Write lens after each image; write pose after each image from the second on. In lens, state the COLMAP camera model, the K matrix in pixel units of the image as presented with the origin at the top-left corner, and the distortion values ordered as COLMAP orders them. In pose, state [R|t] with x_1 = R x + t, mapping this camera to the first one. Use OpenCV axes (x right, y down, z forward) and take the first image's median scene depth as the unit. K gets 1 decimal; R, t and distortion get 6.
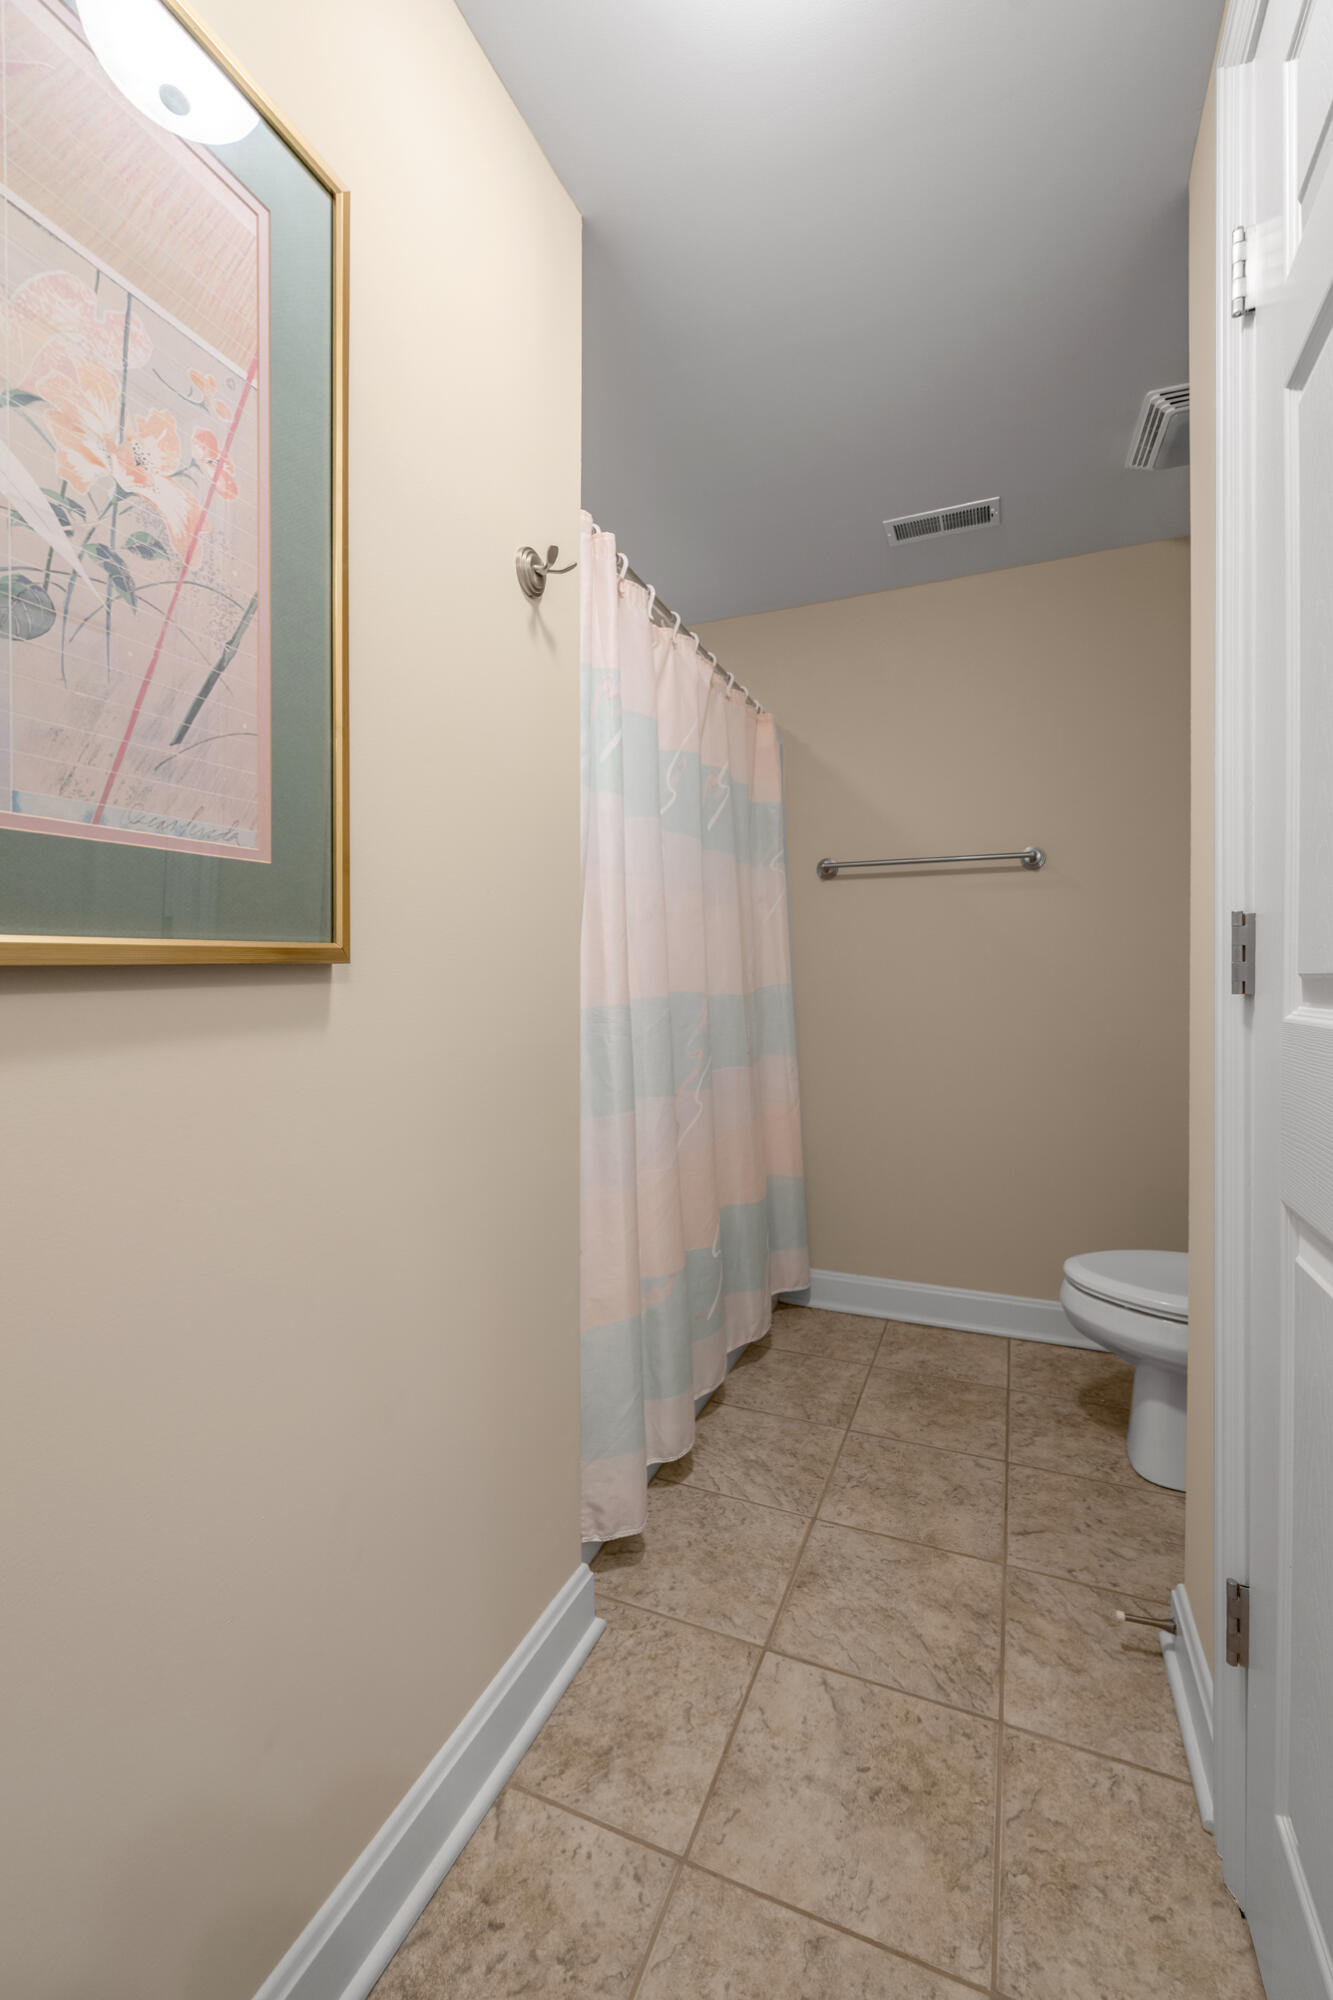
lens RADIAL K [[803.2, 0, 673.4], [0, 803.2, 988.9], [0, 0, 1]] dist [-0.003878, -0.000362]
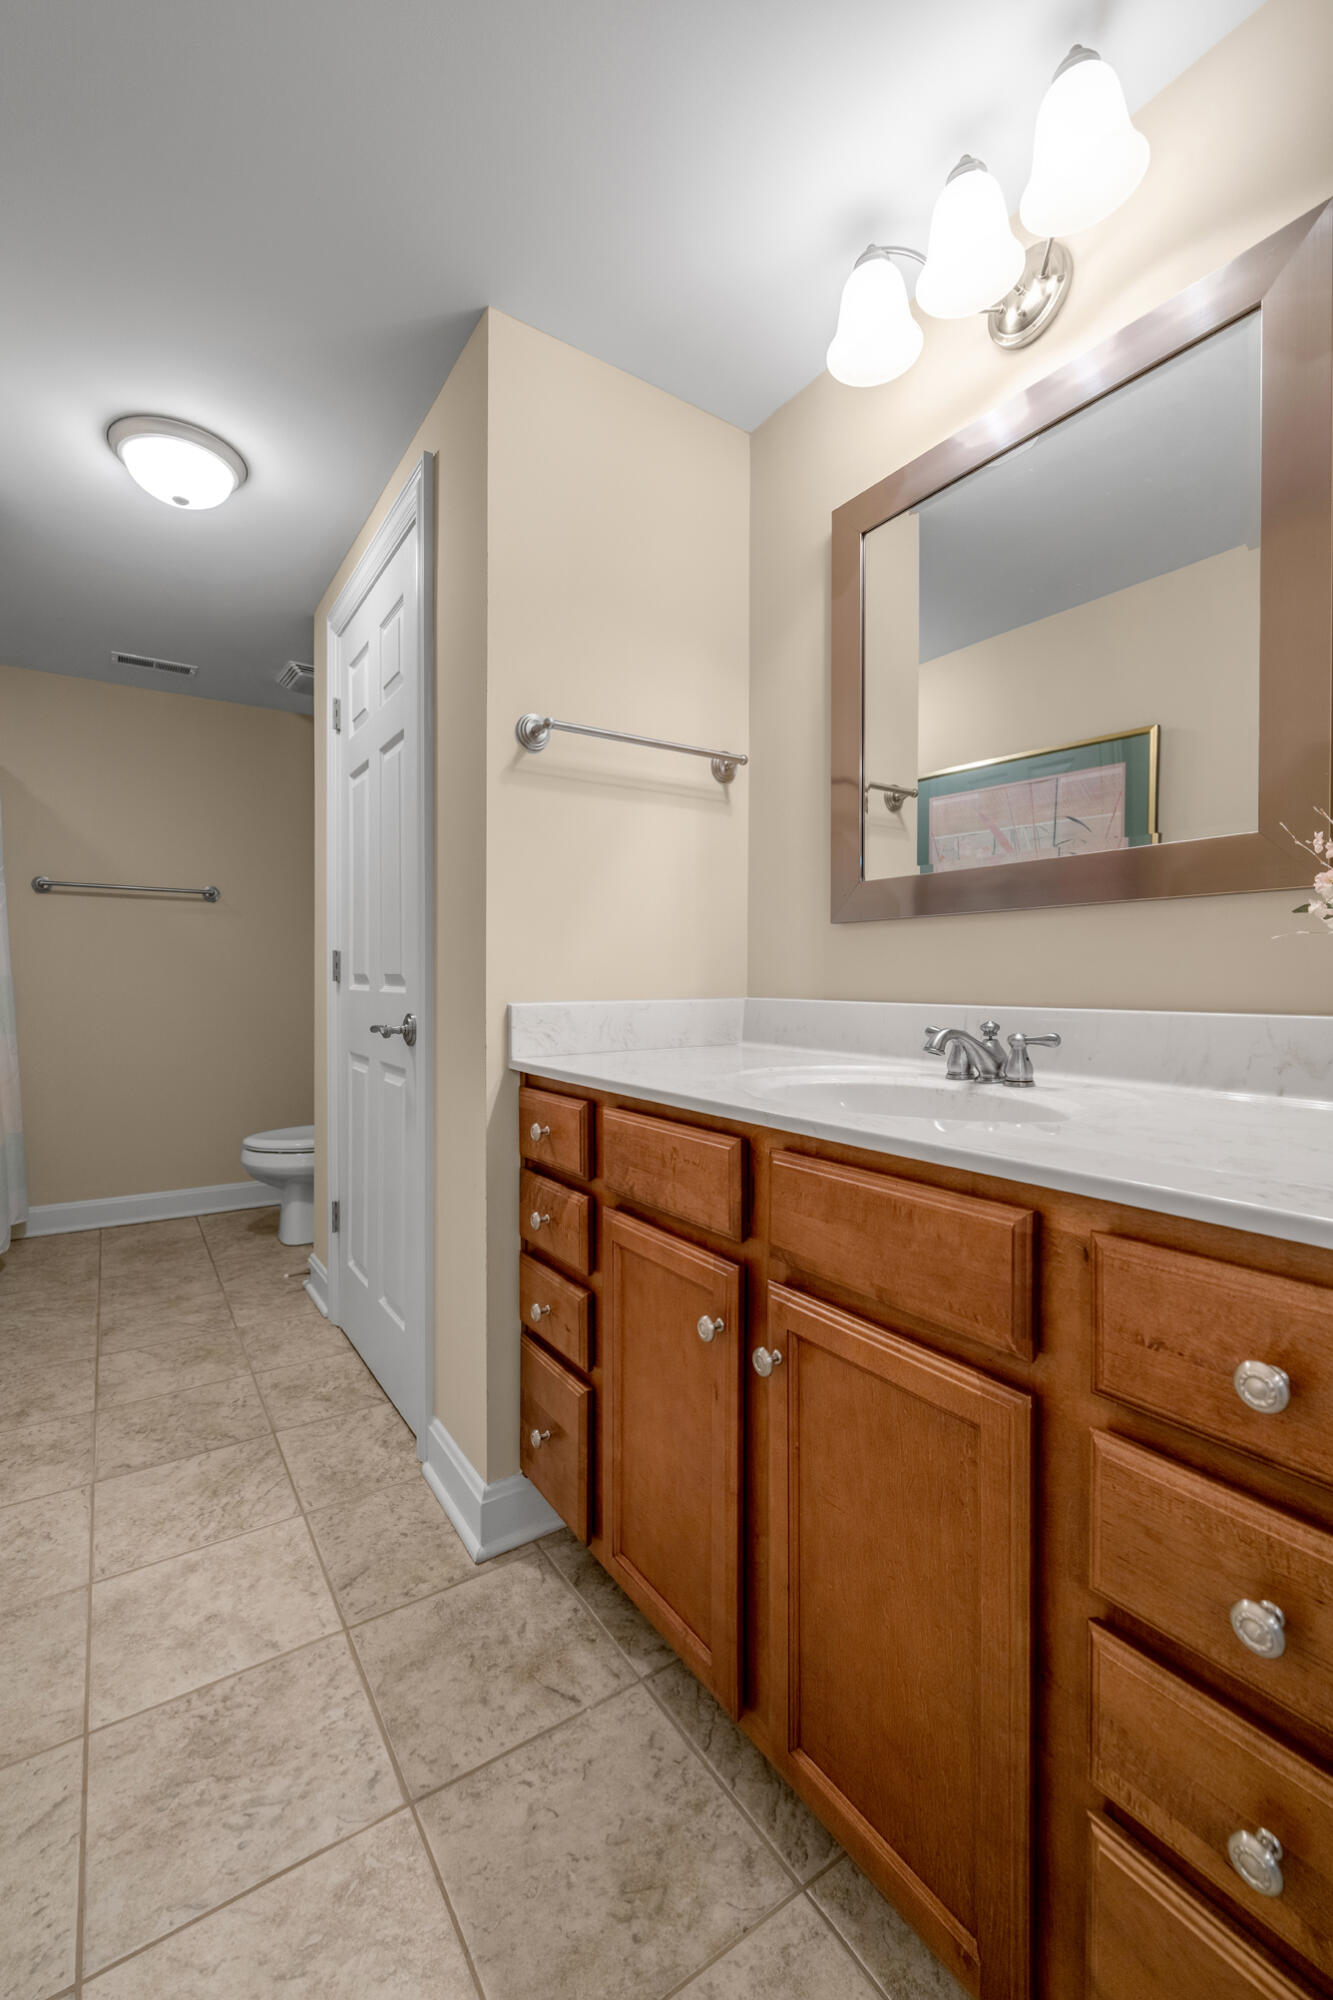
lens RADIAL K [[803.2, 0, 666.0], [0, 803.2, 988.3], [0, 0, 1]] dist [-0.003878, -0.000362]
pose [[0.528211, -0.004739, 0.849100, -0.536606], [0.000797, 0.999987, 0.005085, 0.010090], [-0.849113, -0.002010, 0.528208, -0.736242]]
